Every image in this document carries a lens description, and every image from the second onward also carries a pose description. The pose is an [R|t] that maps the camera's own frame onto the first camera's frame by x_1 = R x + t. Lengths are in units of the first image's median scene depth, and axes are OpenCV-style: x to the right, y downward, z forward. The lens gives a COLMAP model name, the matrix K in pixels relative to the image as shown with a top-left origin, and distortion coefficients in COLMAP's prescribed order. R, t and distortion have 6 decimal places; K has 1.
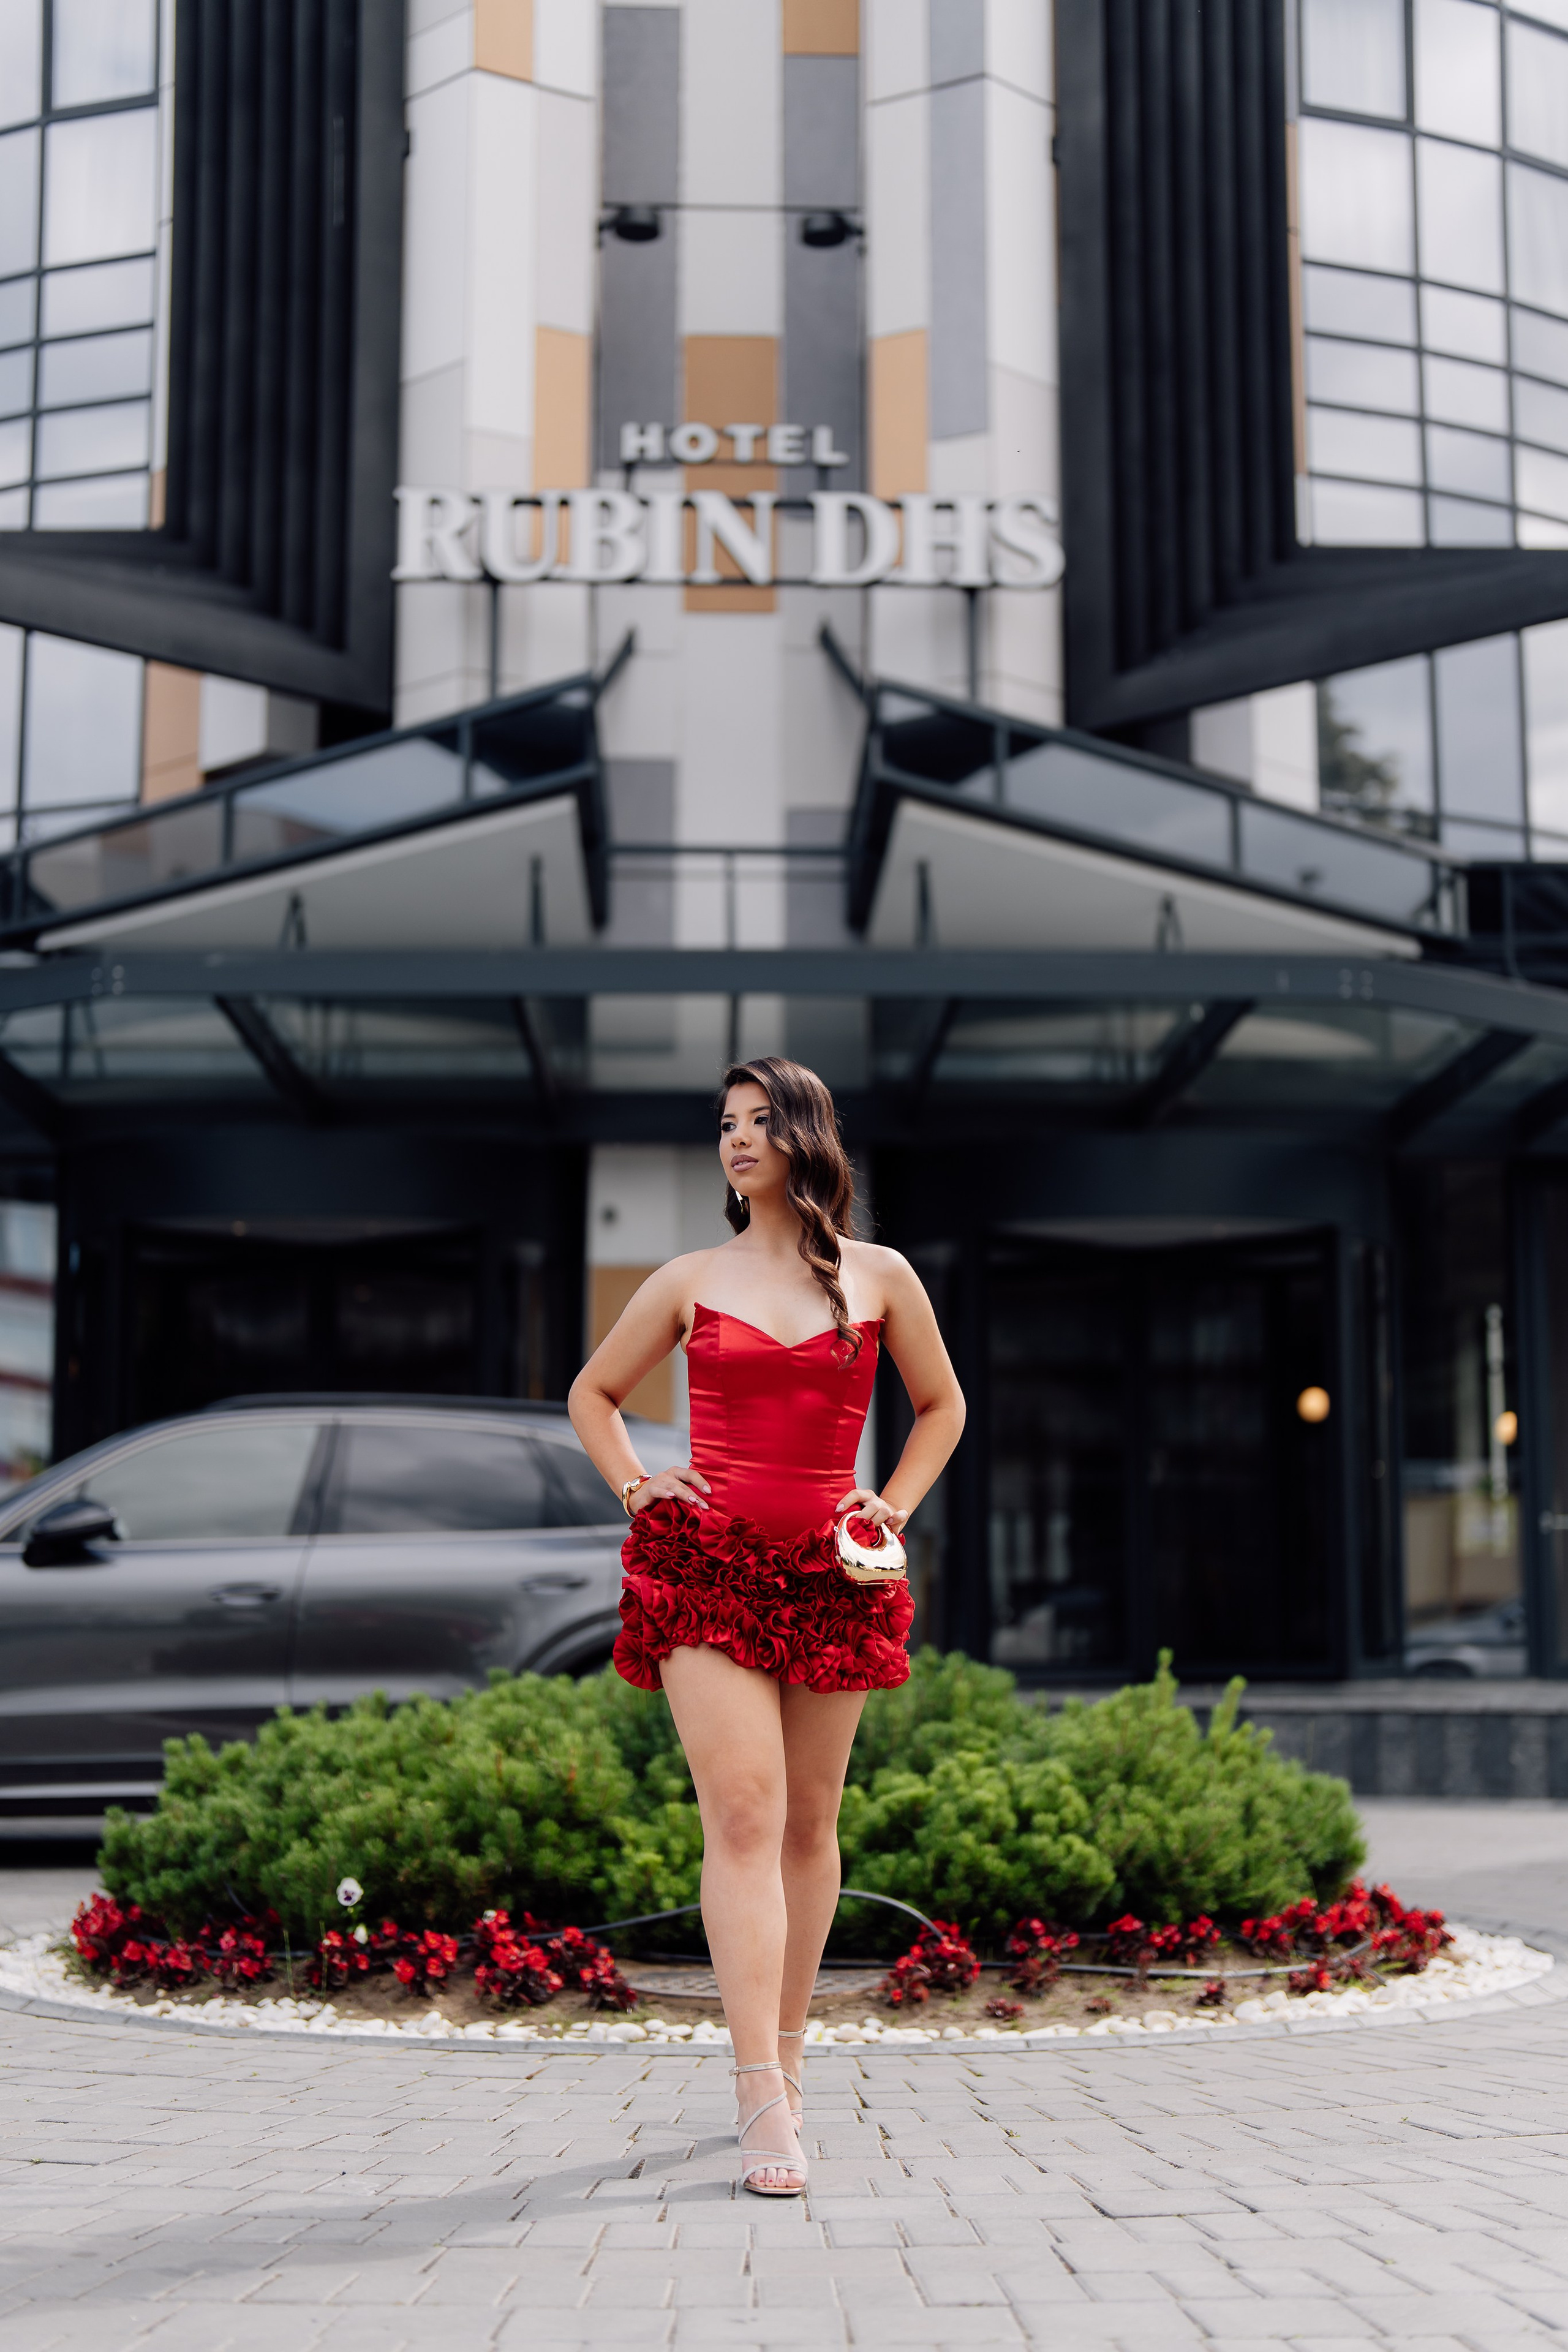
lens RADIAL K [[3955.1, 0, 784.0], [0, 3955.1, 1176.0], [0, 0, 1]] dist [-0.137613, 1.714935]
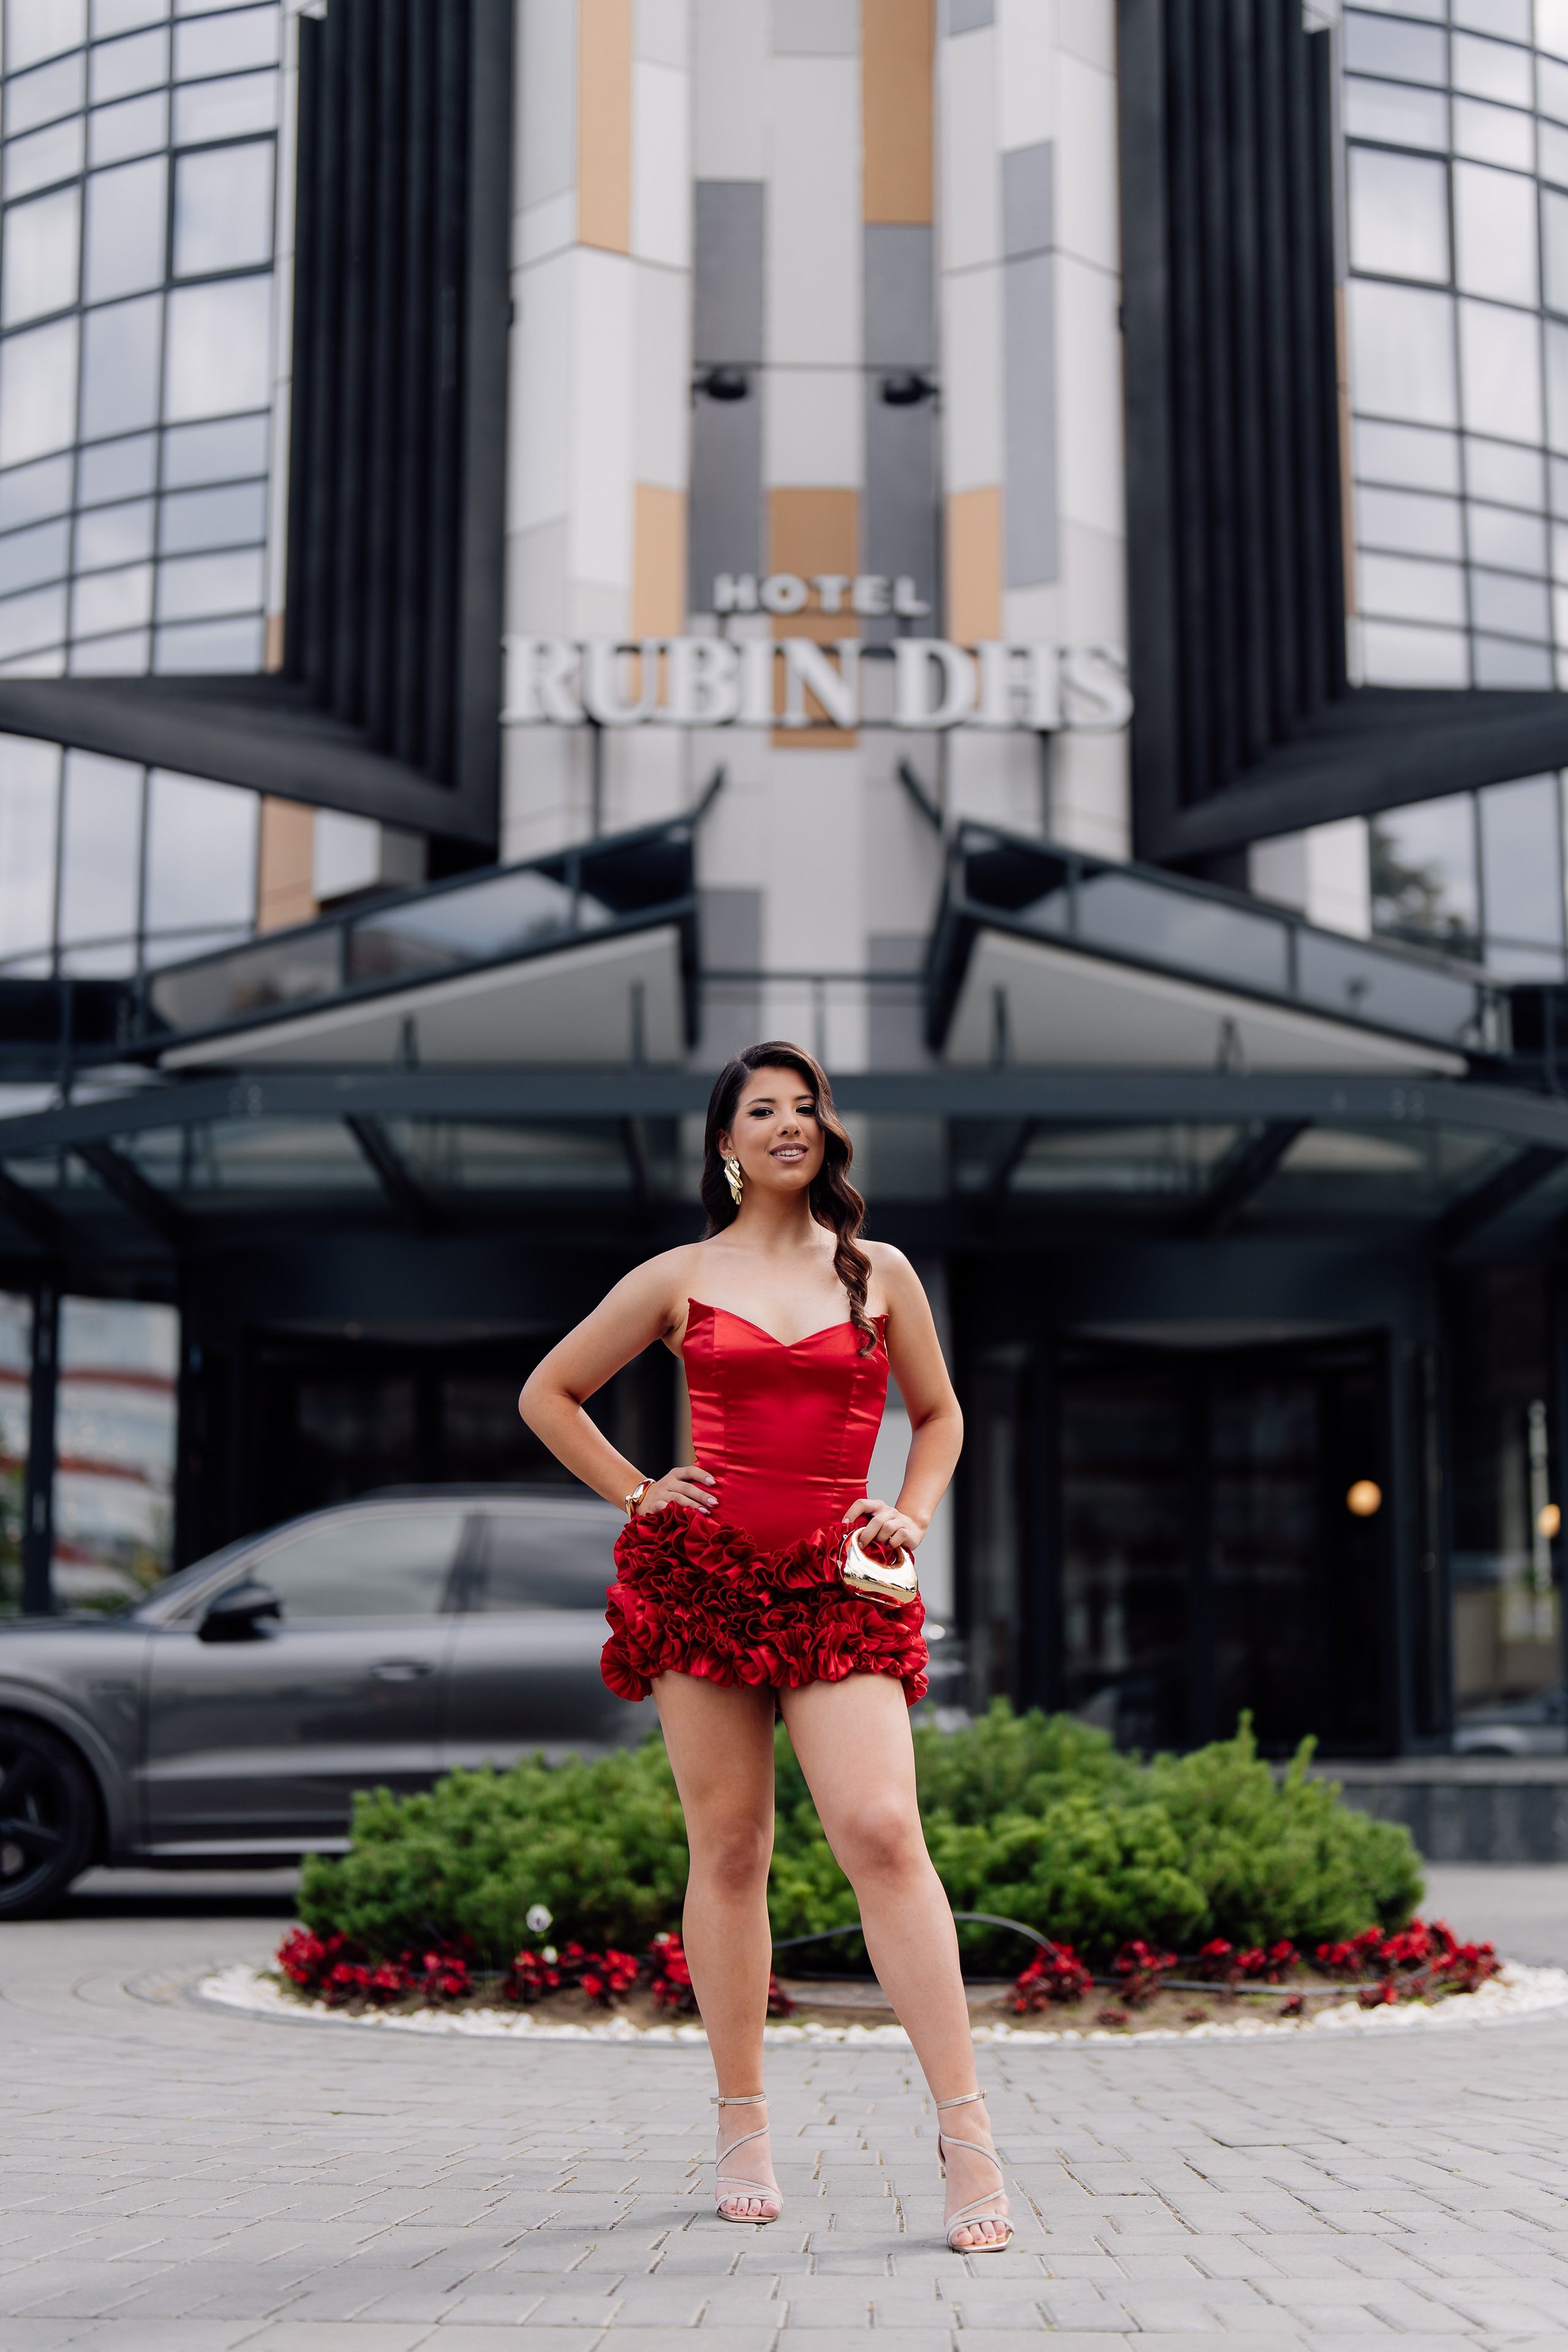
lens RADIAL K [[4236.2, 0, 784.0], [0, 4236.2, 1176.0], [0, 0, 1]] dist [-0.147755, 2.305934]
pose [[0.999999, 0.000275, 0.001570, -0.026361], [-0.000244, 0.999799, -0.020038, -0.006102], [-0.001575, 0.020037, 0.999798, -0.148930]]
